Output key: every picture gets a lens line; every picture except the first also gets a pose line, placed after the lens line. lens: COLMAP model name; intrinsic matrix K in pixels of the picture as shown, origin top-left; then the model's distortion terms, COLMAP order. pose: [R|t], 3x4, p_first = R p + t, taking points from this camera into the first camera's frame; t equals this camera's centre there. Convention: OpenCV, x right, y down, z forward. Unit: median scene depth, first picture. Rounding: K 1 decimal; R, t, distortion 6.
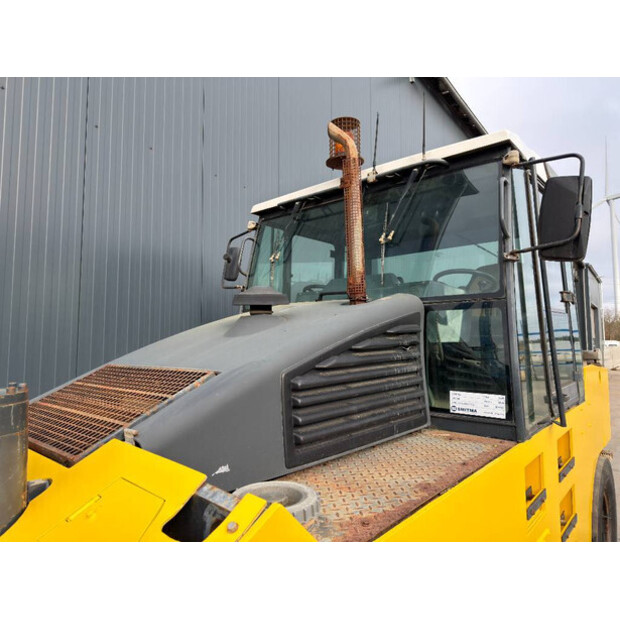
lens RADIAL K [[432.7, 0, 310.0], [0, 432.7, 310.0], [0, 0, 1]] dist [0.081138, -0.113879]
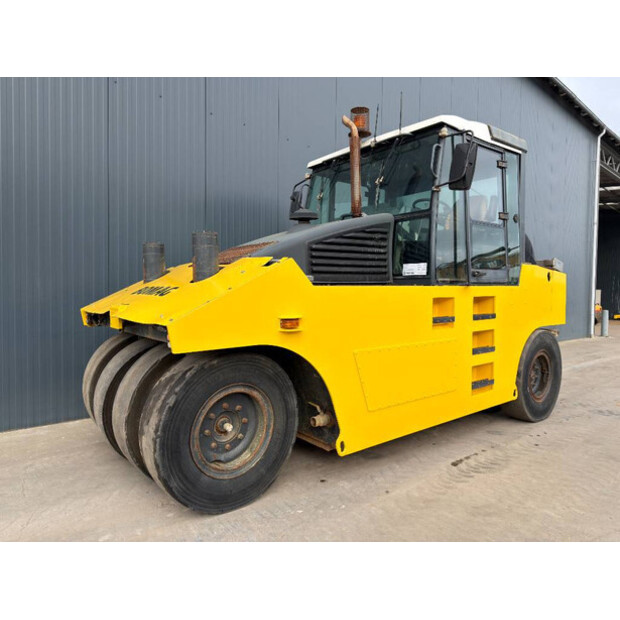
lens RADIAL K [[432.7, 0, 310.0], [0, 432.7, 310.0], [0, 0, 1]] dist [0.081138, -0.113879]
pose [[0.983299, 0.019452, -0.180952, 0.226402], [0.001487, 0.993379, 0.114871, 0.140328], [0.181989, -0.113222, 0.976760, -0.782695]]
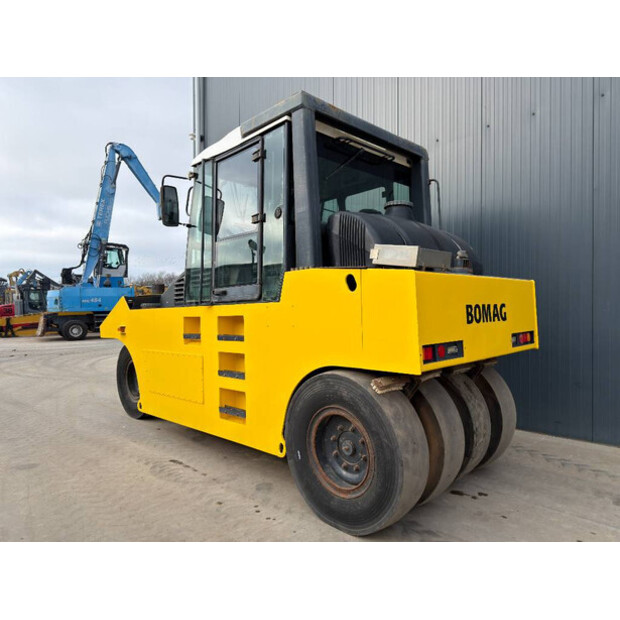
lens RADIAL K [[432.7, 0, 310.0], [0, 432.7, 310.0], [0, 0, 1]] dist [0.081138, -0.113879]
pose [[-0.081518, 0.009975, -0.996622, 2.112936], [0.088598, 0.996064, 0.002723, 0.283907], [0.992726, -0.088077, -0.082081, 1.421623]]
